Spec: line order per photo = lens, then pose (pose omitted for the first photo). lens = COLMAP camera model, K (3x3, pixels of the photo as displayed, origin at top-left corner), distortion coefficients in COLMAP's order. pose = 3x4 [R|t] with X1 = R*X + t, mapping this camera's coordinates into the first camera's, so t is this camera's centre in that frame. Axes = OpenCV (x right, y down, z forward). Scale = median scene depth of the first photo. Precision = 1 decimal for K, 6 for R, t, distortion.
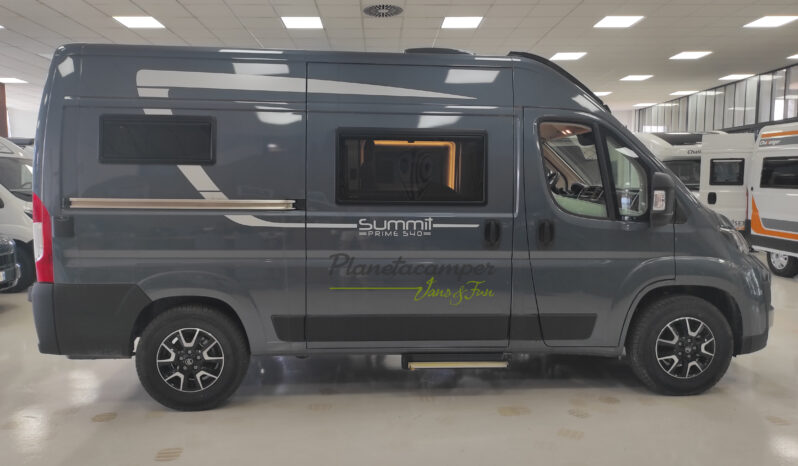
lens RADIAL K [[597.1, 0, 399.0], [0, 597.1, 233.0], [0, 0, 1]] dist [0.003413, 0.000879]
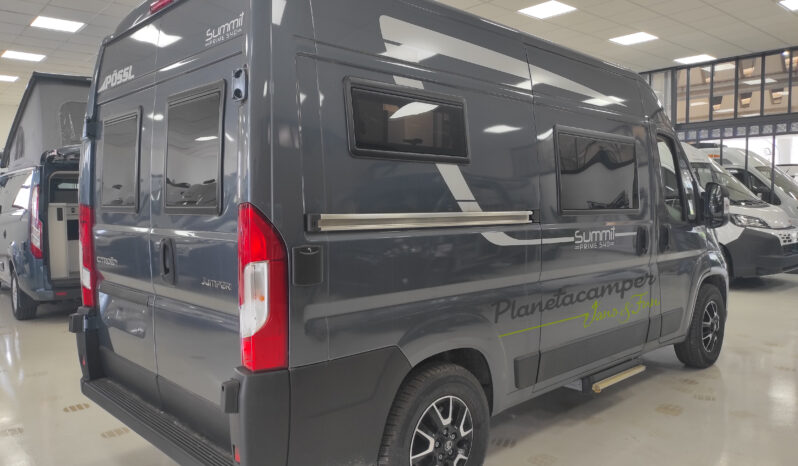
lens RADIAL K [[597.1, 0, 399.0], [0, 597.1, 233.0], [0, 0, 1]] dist [0.003413, 0.000879]
pose [[0.768788, -0.042800, 0.638070, -0.828951], [0.063272, 0.997953, -0.009295, -0.028944], [-0.636366, 0.047518, 0.769923, 0.489407]]
